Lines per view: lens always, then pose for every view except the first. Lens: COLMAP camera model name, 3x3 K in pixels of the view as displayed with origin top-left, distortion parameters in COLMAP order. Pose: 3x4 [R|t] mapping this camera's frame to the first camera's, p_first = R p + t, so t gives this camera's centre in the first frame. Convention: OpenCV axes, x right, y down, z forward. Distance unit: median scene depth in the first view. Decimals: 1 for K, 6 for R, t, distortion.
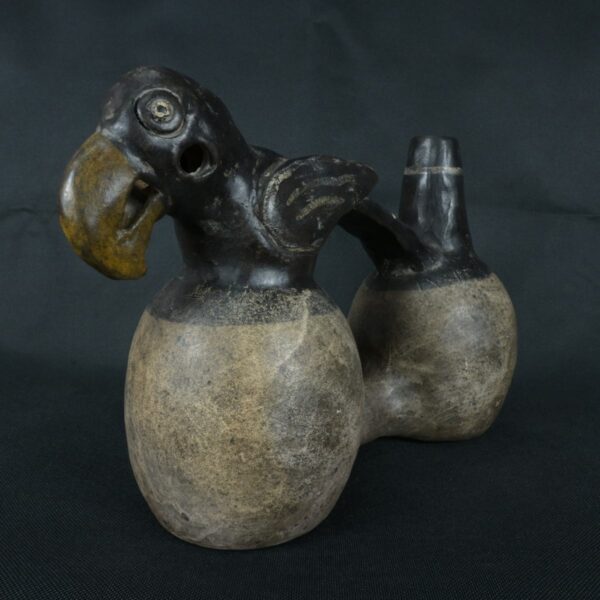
lens RADIAL K [[637.2, 0, 300.0], [0, 637.2, 300.0], [0, 0, 1]] dist [-0.013461, -0.011310]
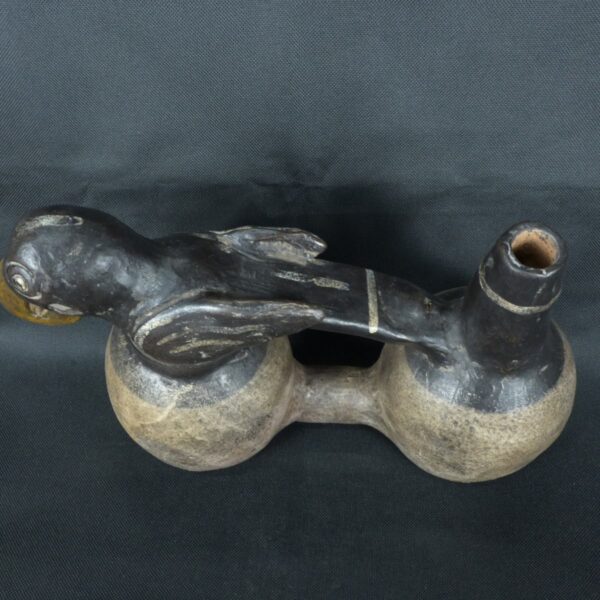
lens RADIAL K [[637.2, 0, 300.0], [0, 637.2, 300.0], [0, 0, 1]] dist [-0.013461, -0.011310]
pose [[0.644818, 0.634017, -0.426887, 0.591179], [-0.102405, 0.625133, 0.773771, -1.132965], [0.757445, -0.455226, 0.468024, 0.733151]]
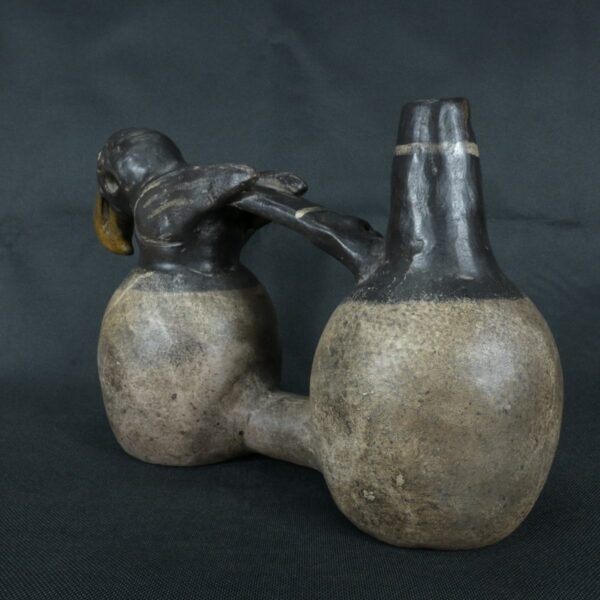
lens RADIAL K [[637.2, 0, 300.0], [0, 637.2, 300.0], [0, 0, 1]] dist [-0.013461, -0.011310]
pose [[0.079404, 0.092304, -0.992560, 1.439232], [-0.152409, 0.985121, 0.079419, -0.118387], [0.985123, 0.144969, 0.092290, 1.286872]]
